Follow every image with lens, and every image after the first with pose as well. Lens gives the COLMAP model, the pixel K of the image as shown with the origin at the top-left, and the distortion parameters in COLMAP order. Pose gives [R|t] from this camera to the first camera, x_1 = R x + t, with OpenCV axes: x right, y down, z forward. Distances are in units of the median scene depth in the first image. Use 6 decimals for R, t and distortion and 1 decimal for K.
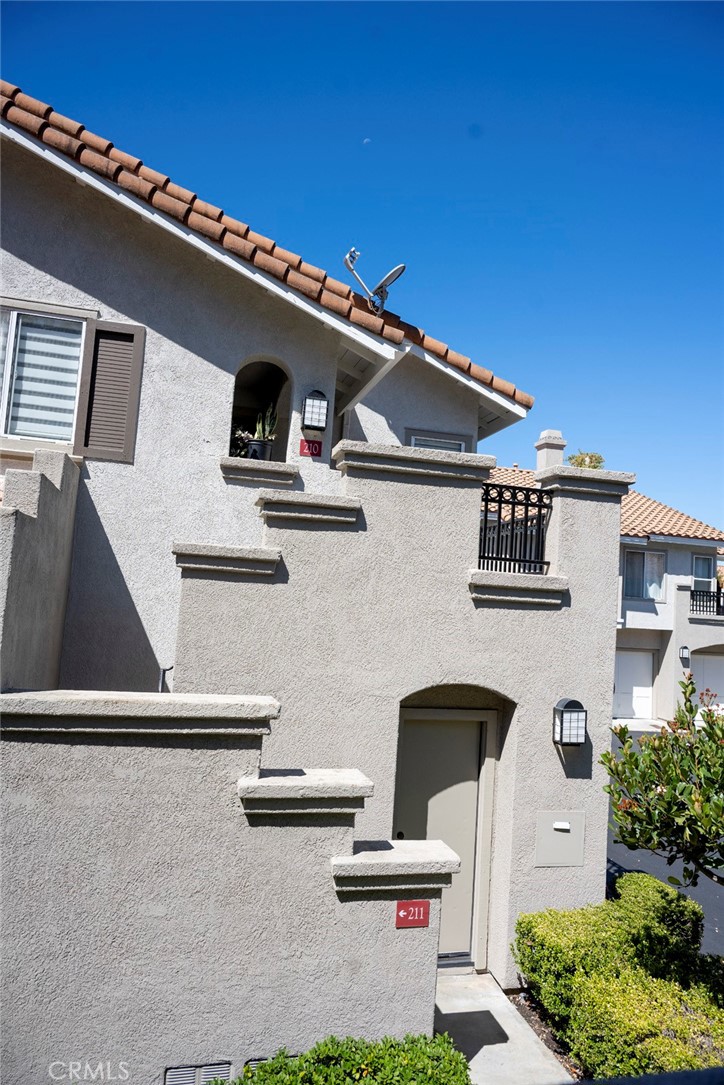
lens RADIAL K [[717.7, 0, 361.5], [0, 717.7, 541.7], [0, 0, 1]] dist [-0.004445, 0.004359]
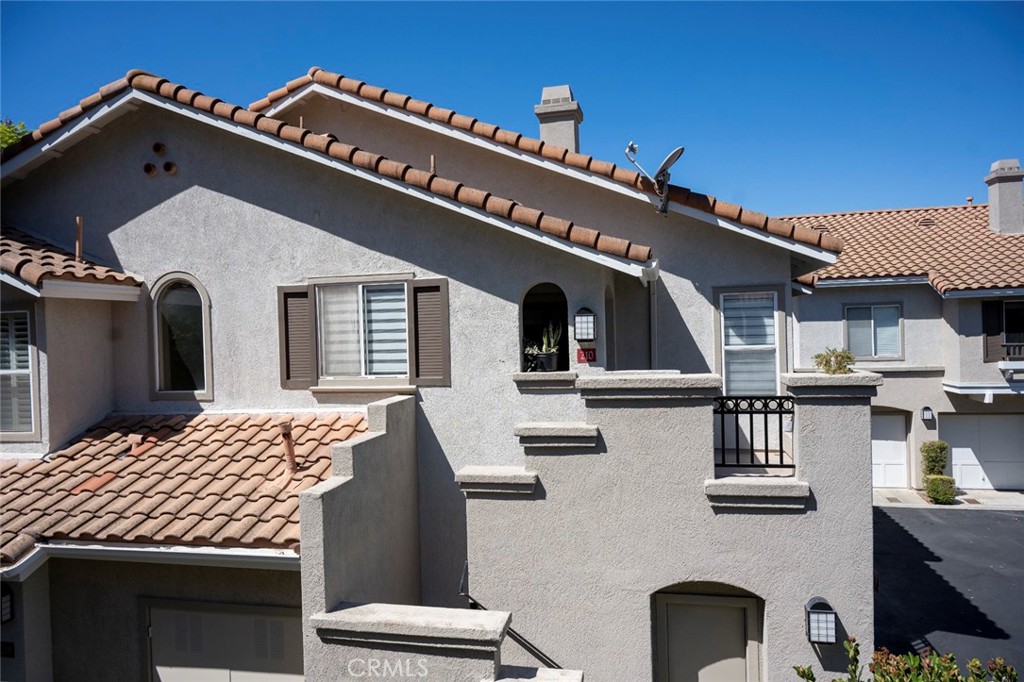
lens RADIAL K [[677.3, 0, 513.6], [0, 677.3, 338.7], [0, 0, 1]] dist [-0.004445, 0.004359]
pose [[0.888154, -0.084342, -0.451740, 0.339586], [0.124973, 0.990295, 0.060812, -0.250385], [0.442227, -0.110466, 0.890075, -0.034142]]
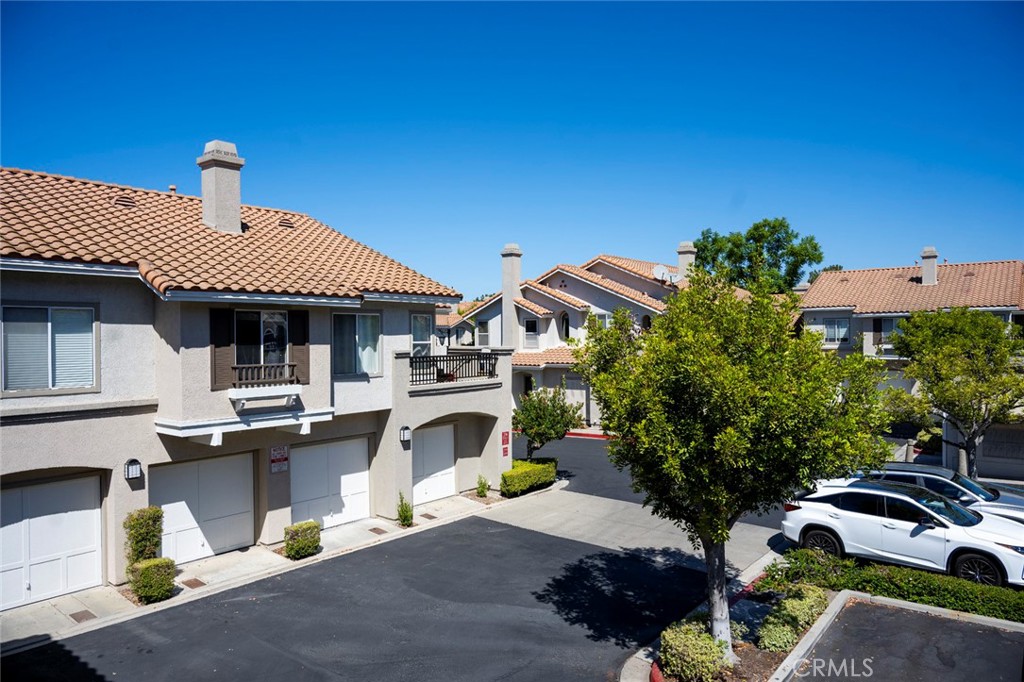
lens RADIAL K [[677.3, 0, 517.7], [0, 677.3, 340.3], [0, 0, 1]] dist [-0.004445, 0.004359]
pose [[0.796822, -0.073421, 0.599737, 0.314002], [0.006196, 0.993530, 0.113398, -0.130133], [-0.604183, -0.086642, 0.792121, 1.047732]]
